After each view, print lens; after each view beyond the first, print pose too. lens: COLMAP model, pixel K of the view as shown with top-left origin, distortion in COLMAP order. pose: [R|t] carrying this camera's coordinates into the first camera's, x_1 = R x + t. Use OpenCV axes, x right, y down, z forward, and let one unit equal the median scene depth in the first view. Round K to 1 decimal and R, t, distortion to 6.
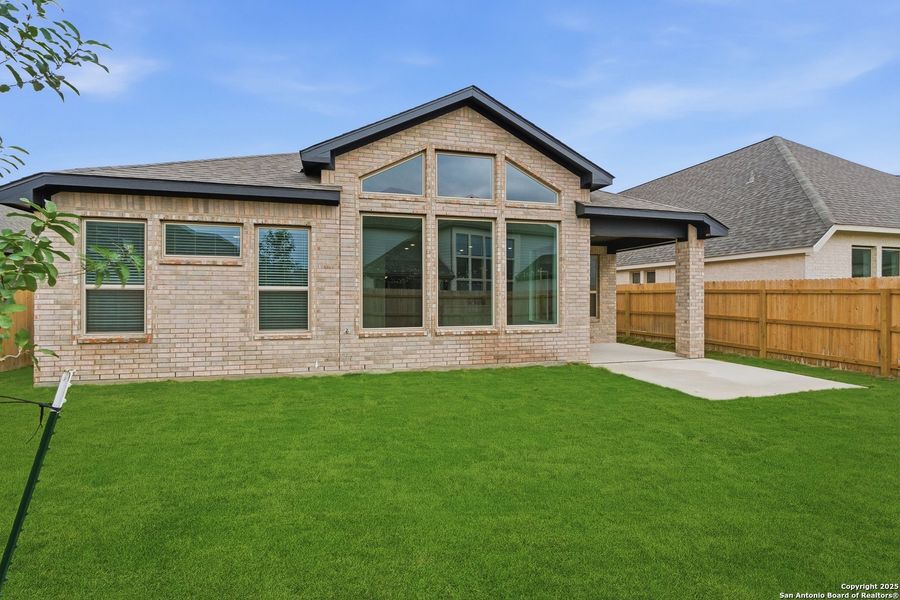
lens RADIAL K [[426.6, 0, 446.8], [0, 426.6, 298.6], [0, 0, 1]] dist [-0.003475, 0.001996]
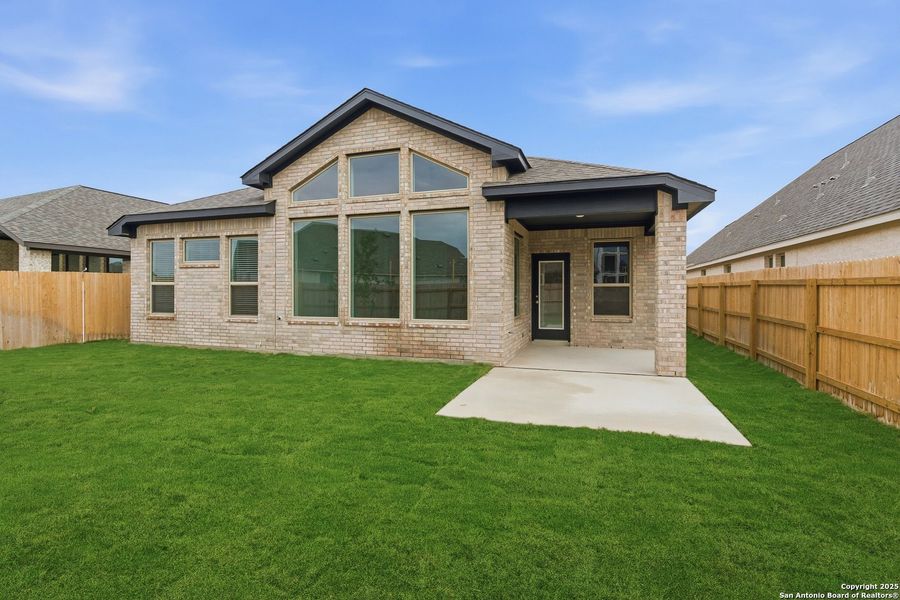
lens RADIAL K [[426.6, 0, 442.1], [0, 426.6, 295.0], [0, 0, 1]] dist [-0.003475, 0.001996]
pose [[0.834818, 0.007364, -0.550477, 0.799489], [-0.004345, 0.999968, 0.006788, -0.000150], [0.550509, -0.003275, 0.834823, 0.229219]]
